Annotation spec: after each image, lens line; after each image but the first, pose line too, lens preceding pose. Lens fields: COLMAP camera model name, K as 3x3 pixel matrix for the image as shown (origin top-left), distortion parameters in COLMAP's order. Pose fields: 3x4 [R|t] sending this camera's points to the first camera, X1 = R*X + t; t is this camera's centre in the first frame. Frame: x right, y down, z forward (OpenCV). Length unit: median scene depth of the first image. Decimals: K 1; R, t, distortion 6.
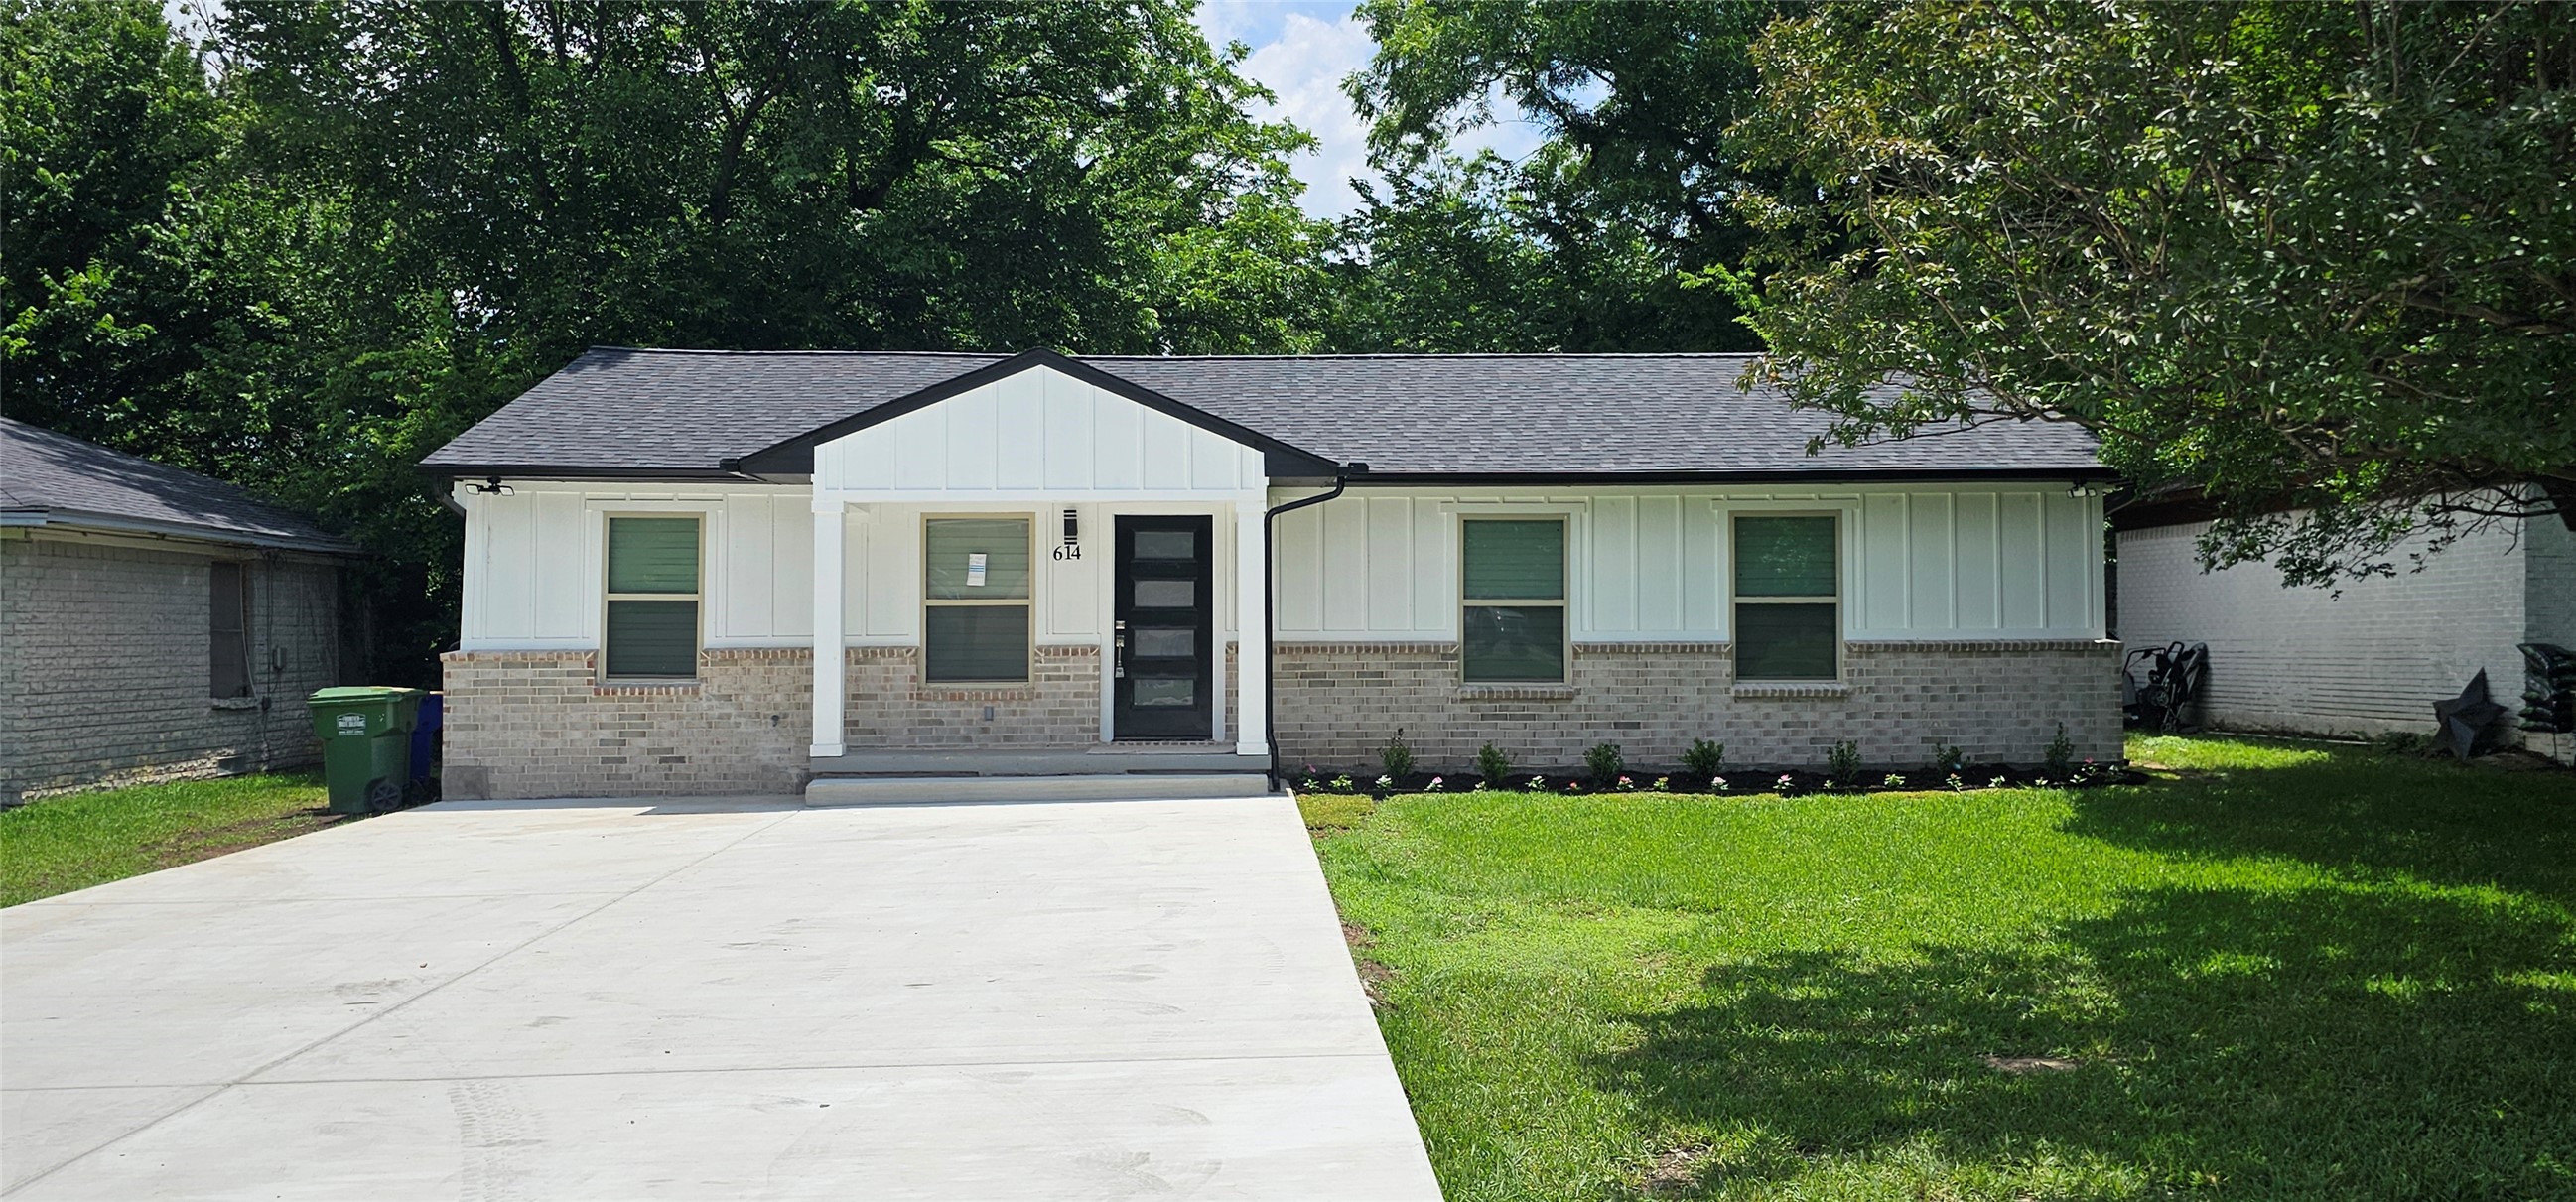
lens RADIAL K [[1747.3, 0, 1260.1], [0, 1747.3, 586.0], [0, 0, 1]] dist [0.047361, -0.048245]
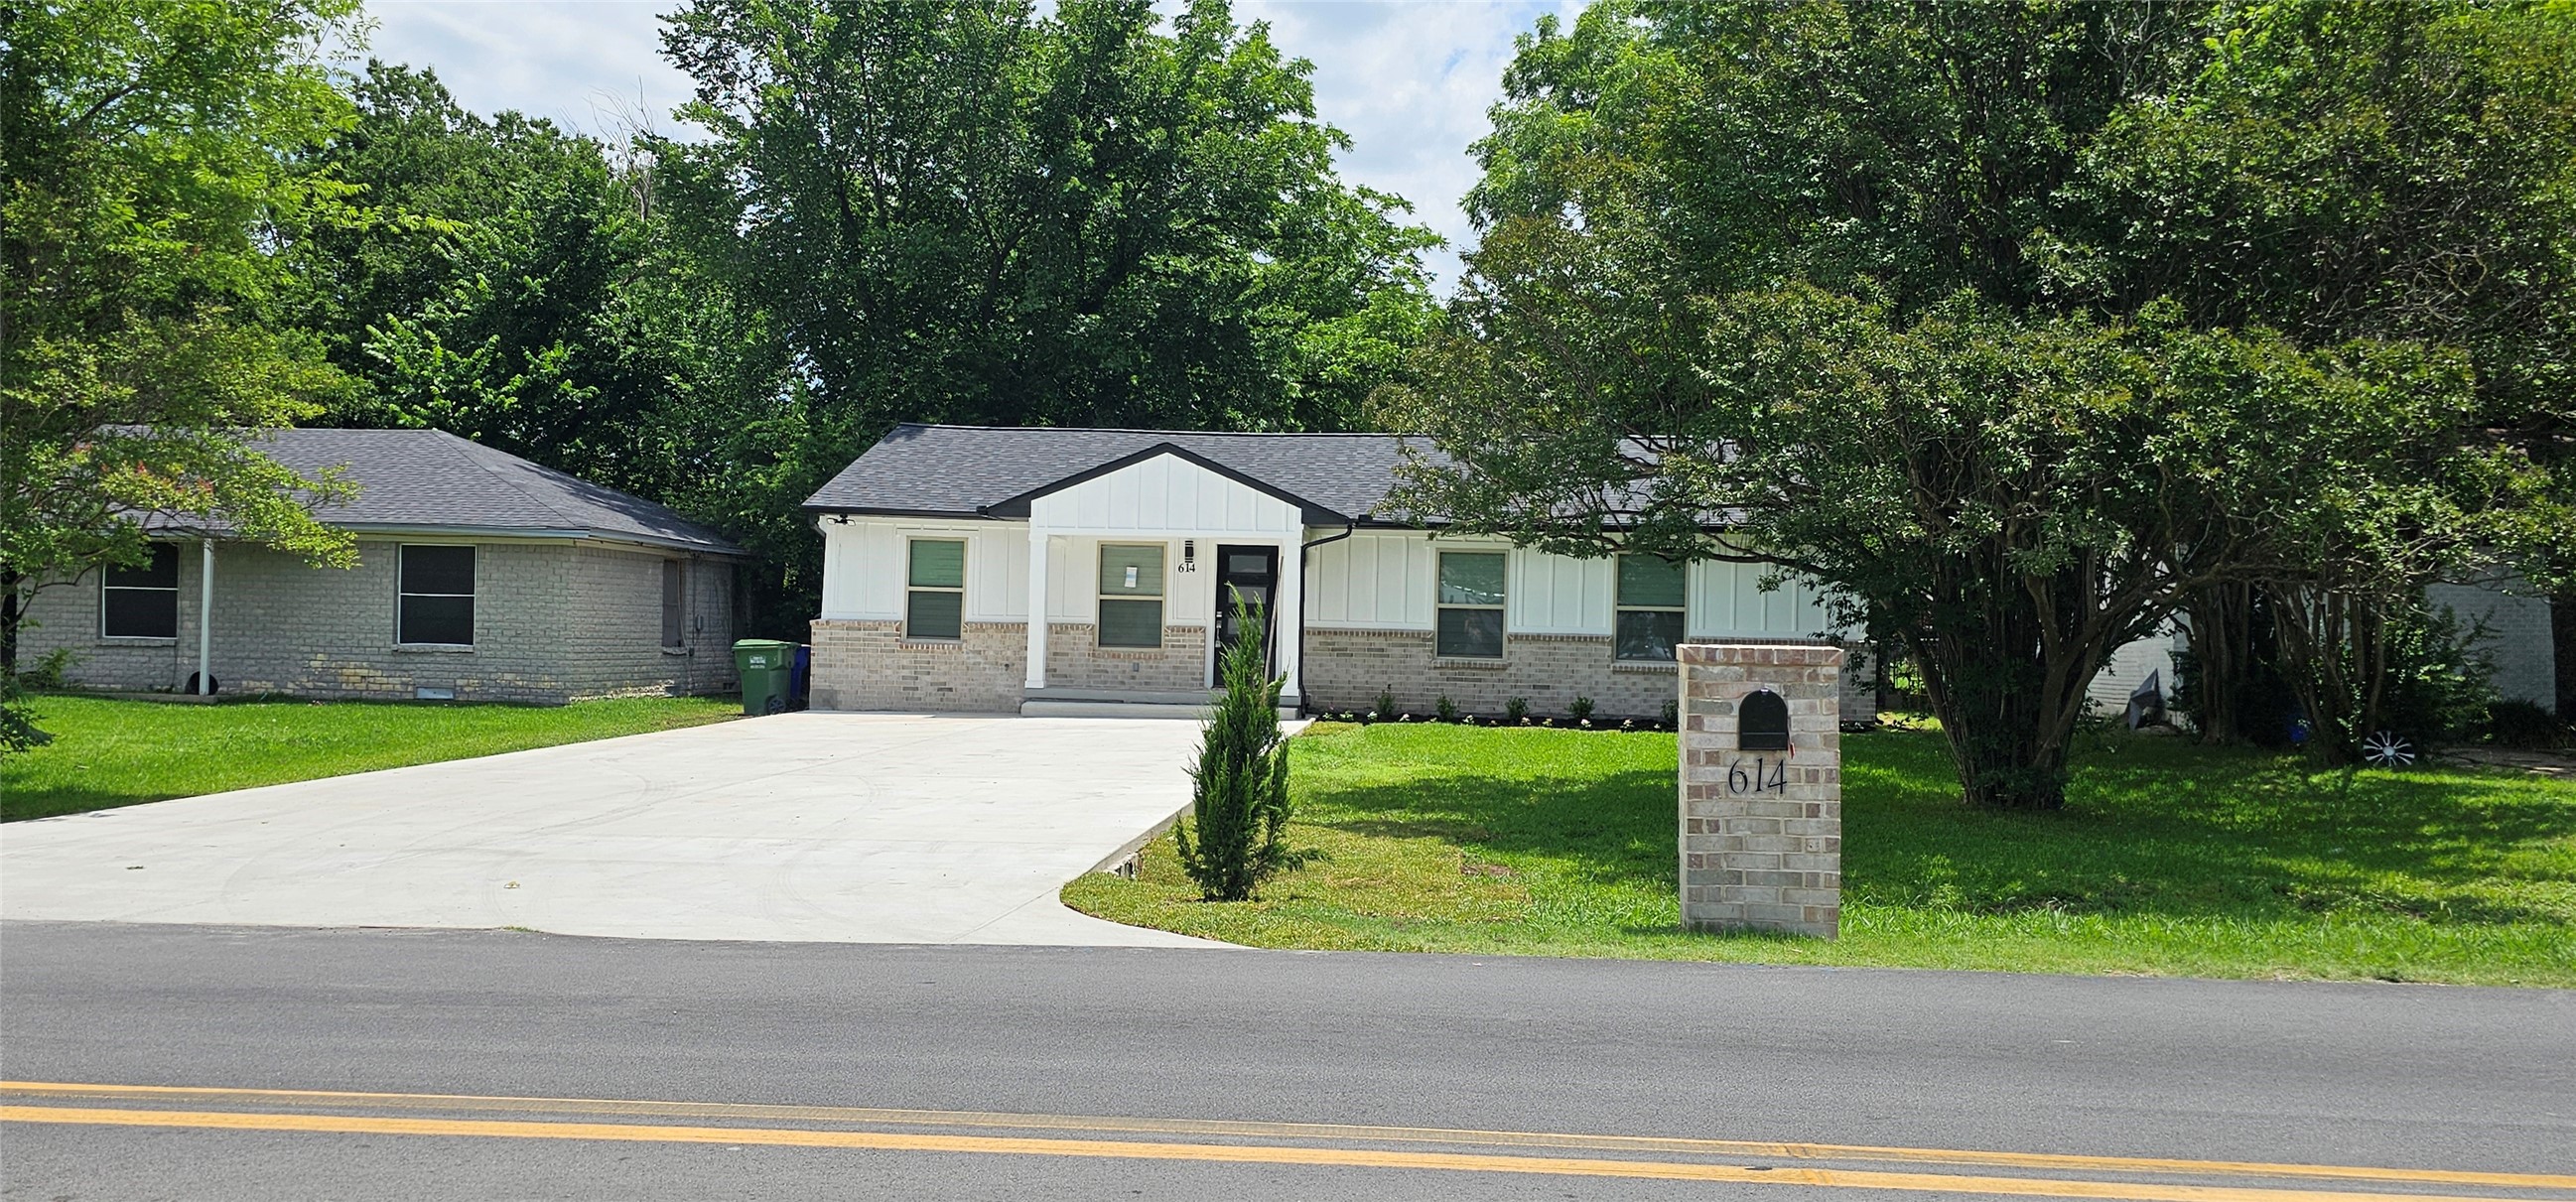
lens RADIAL K [[1747.3, 0, 1280.0], [0, 1747.3, 599.6], [0, 0, 1]] dist [0.047361, -0.048245]
pose [[0.990263, 0.024085, -0.137107, 0.189855], [-0.023206, 0.999699, 0.008001, -0.004380], [0.137258, -0.004742, 0.990524, -0.552681]]
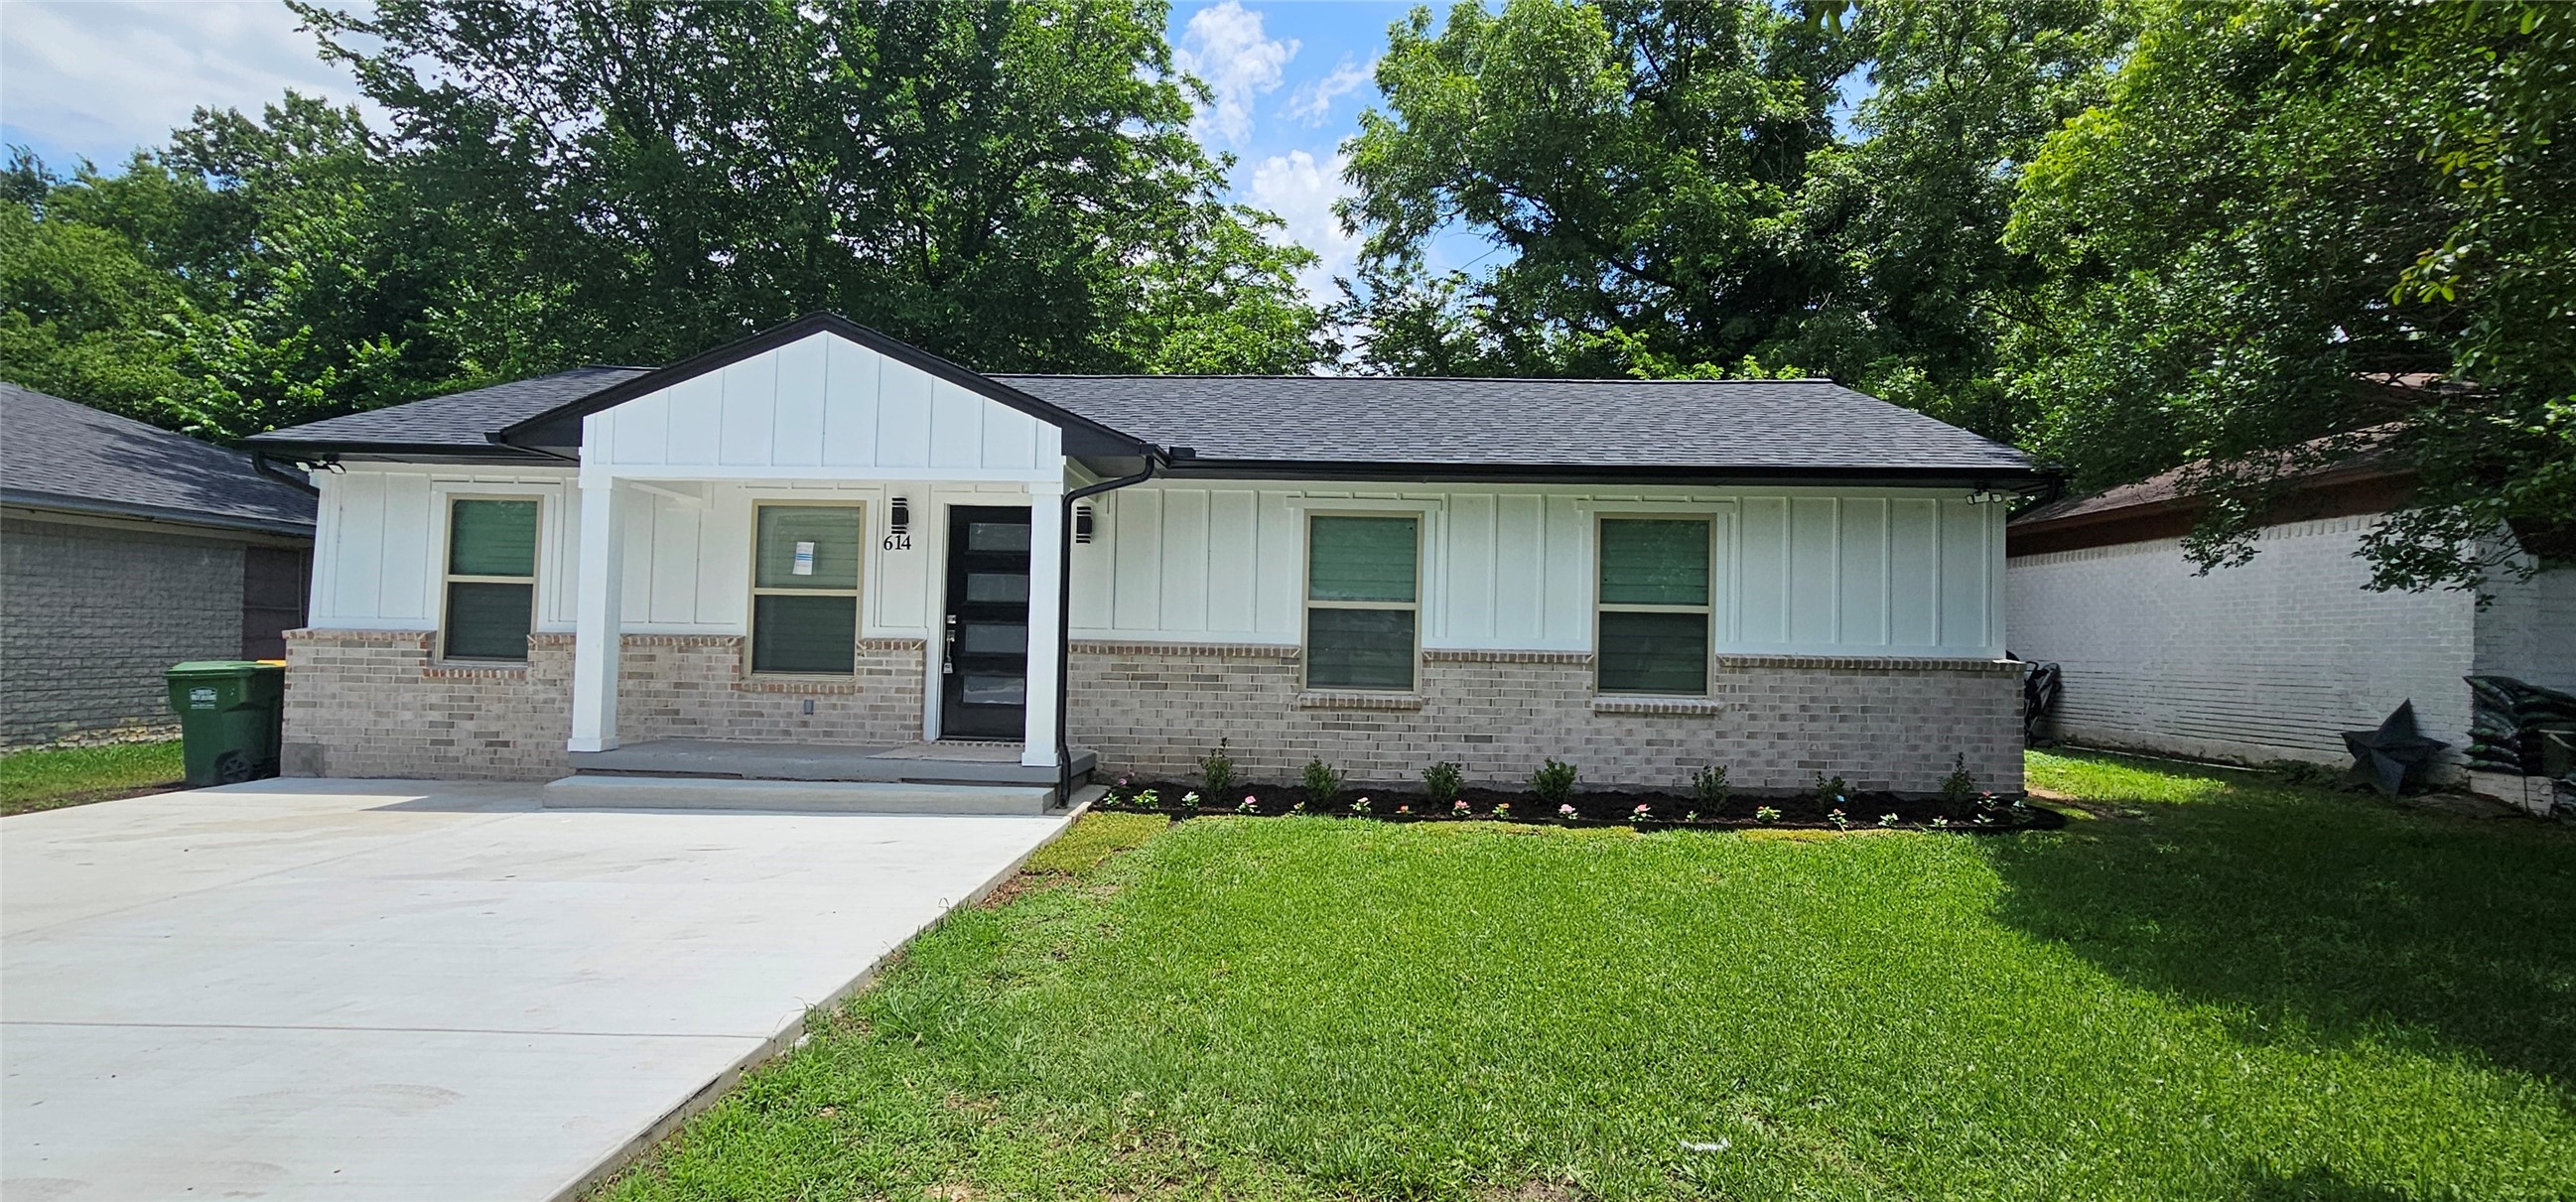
lens RADIAL K [[1070.2, 0, 1292.6], [0, 1070.2, 609.2], [0, 0, 1]] dist [-0.006600, 0.000931]
pose [[0.997566, 0.022759, -0.065906, 0.146196], [-0.022696, 0.999741, 0.001706, 0.011687], [0.065928, -0.000206, 0.997824, 0.422125]]
